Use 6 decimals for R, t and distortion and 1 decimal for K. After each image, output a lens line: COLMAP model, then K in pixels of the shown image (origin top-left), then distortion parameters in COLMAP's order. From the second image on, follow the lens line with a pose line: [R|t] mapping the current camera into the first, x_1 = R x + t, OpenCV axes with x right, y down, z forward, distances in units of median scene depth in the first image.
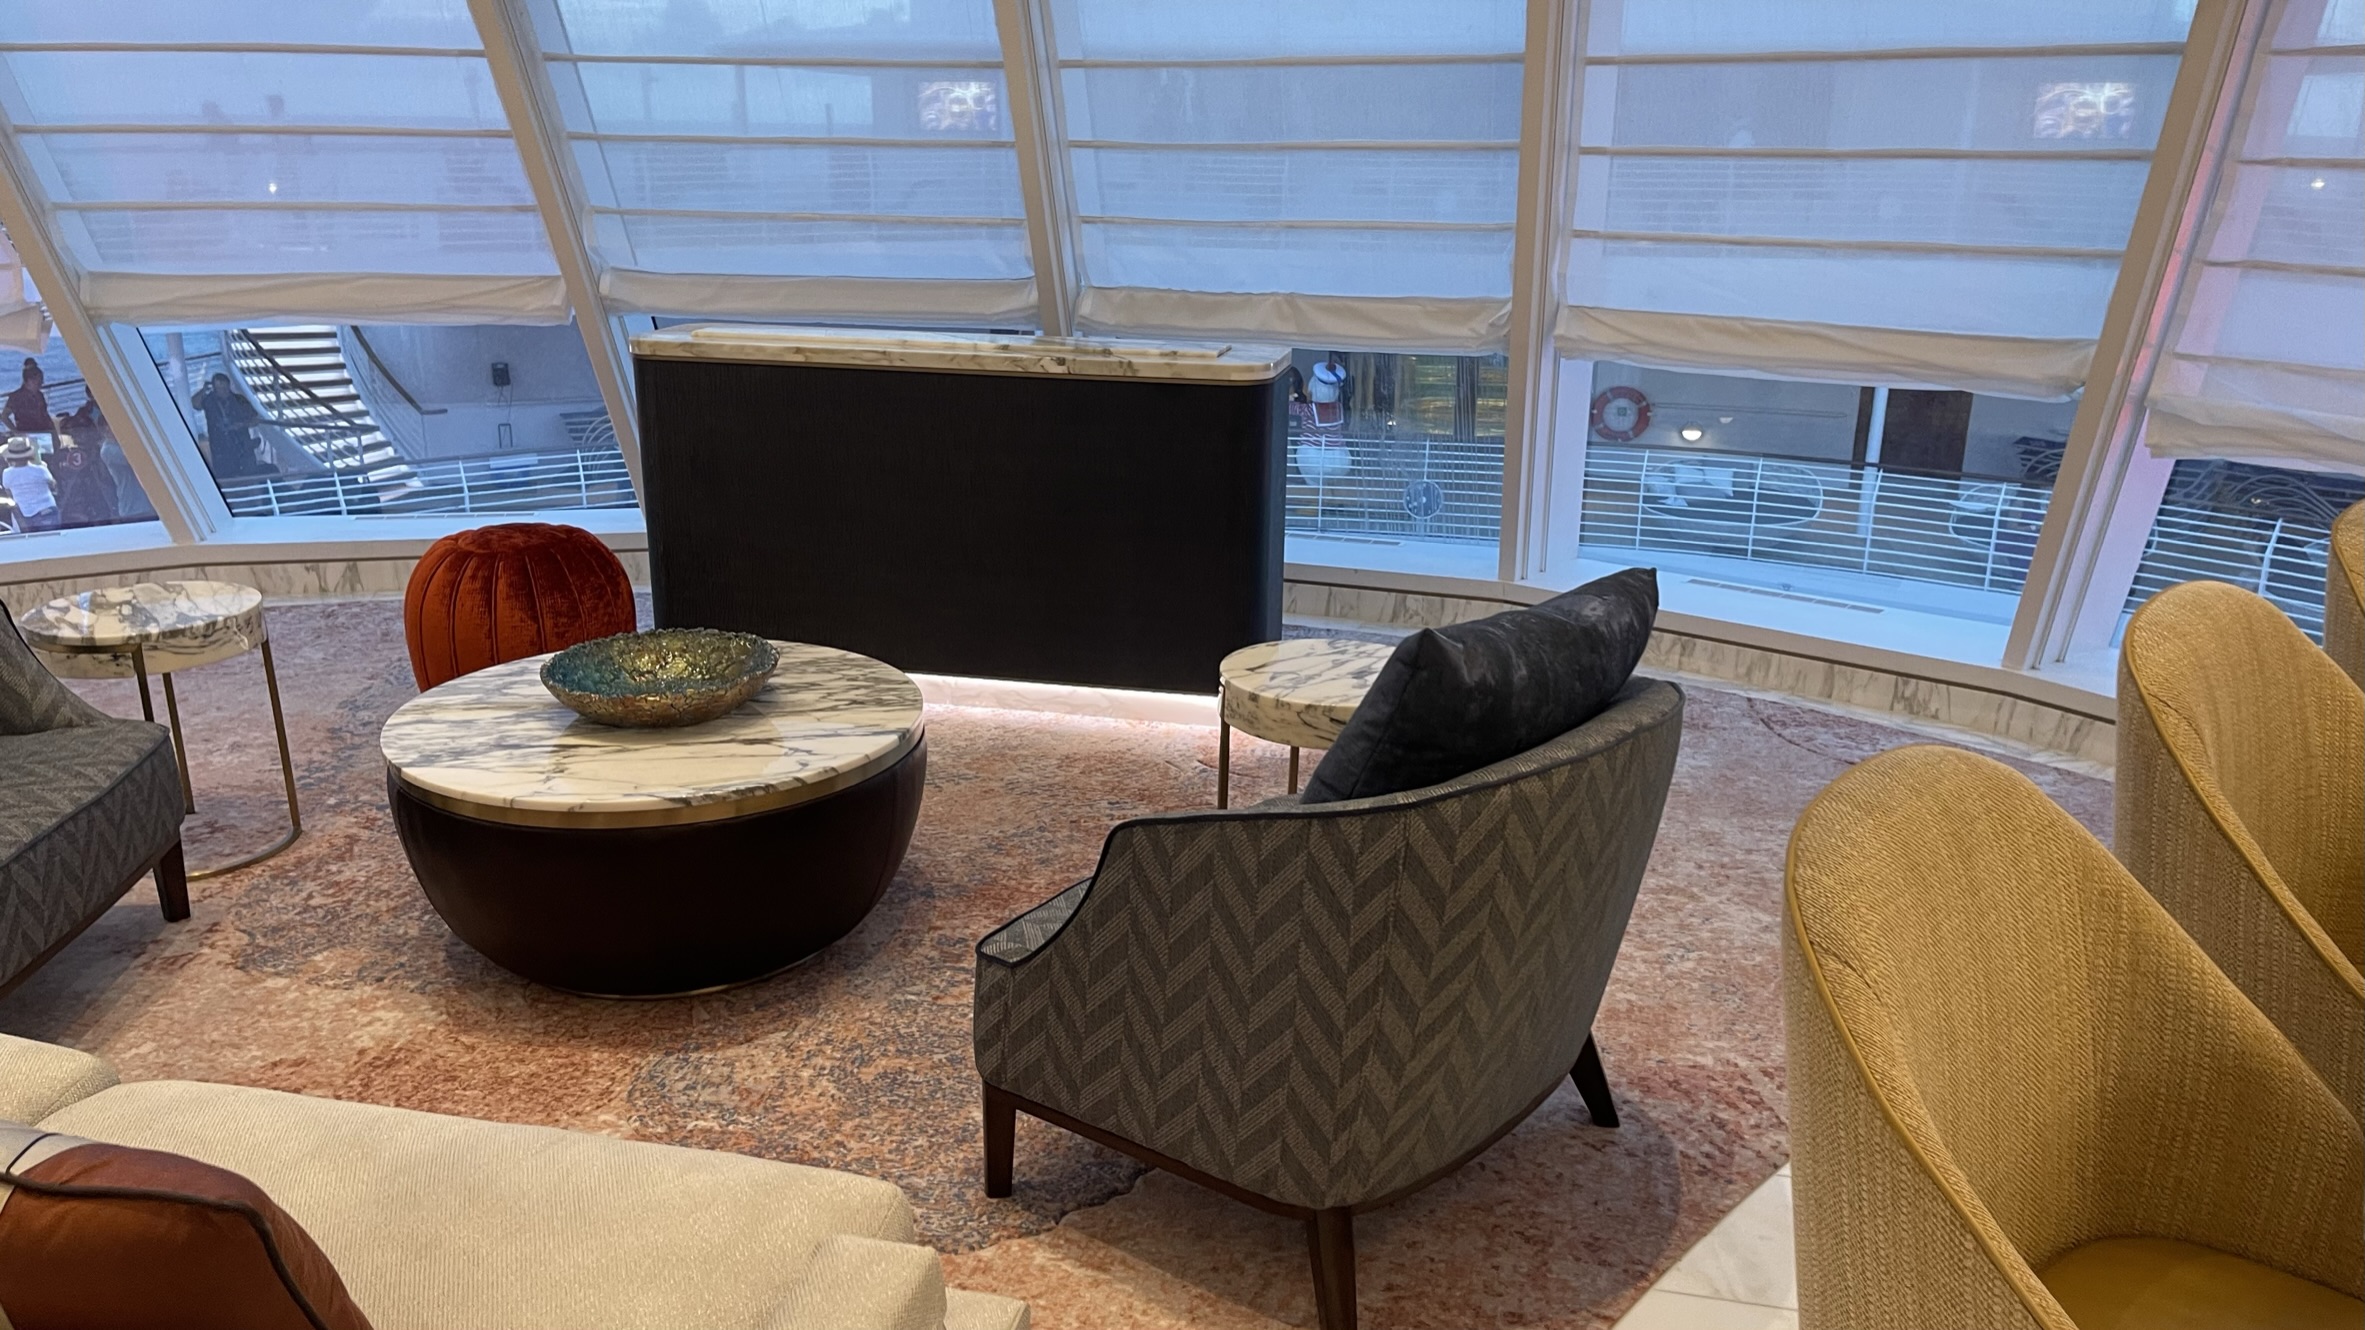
lens RADIAL K [[1786.7, 0, 1178.7], [0, 1786.7, 663.8], [0, 0, 1]] dist [0.058646, -0.081394]
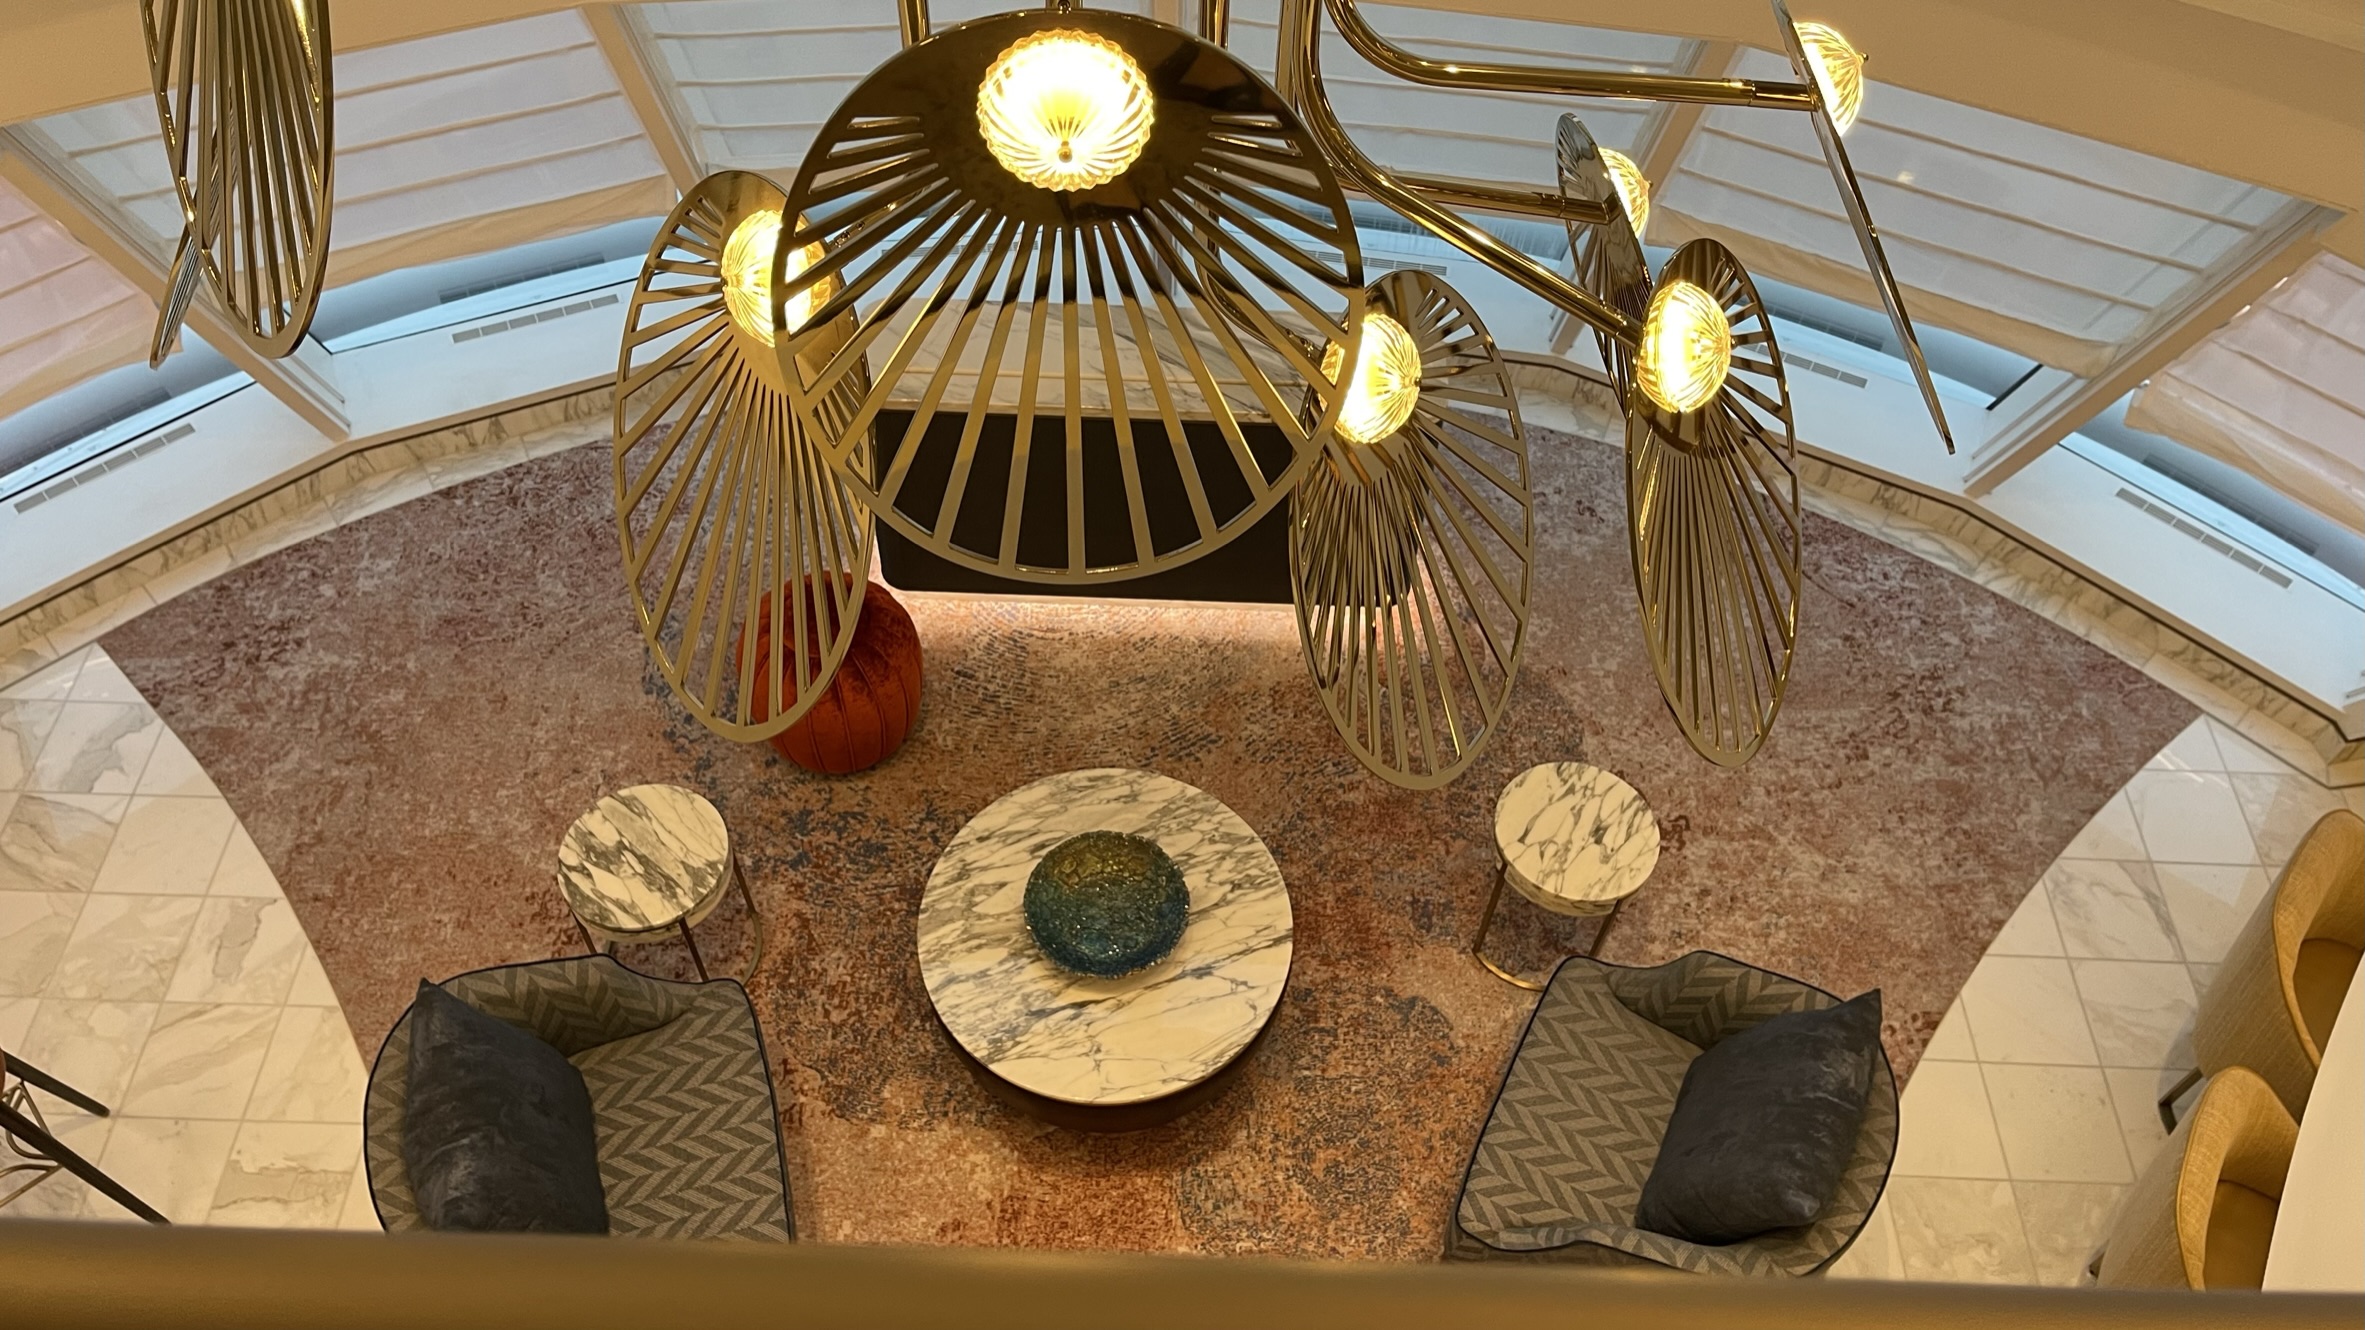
lens RADIAL K [[1786.7, 0, 1170.8], [0, 1786.7, 644.9], [0, 0, 1]] dist [0.058646, -0.081394]
pose [[0.982937, -0.138598, 0.120935, -0.364473], [0.045469, 0.820138, 0.570356, -0.901912], [-0.178233, -0.555126, 0.812446, -0.002570]]
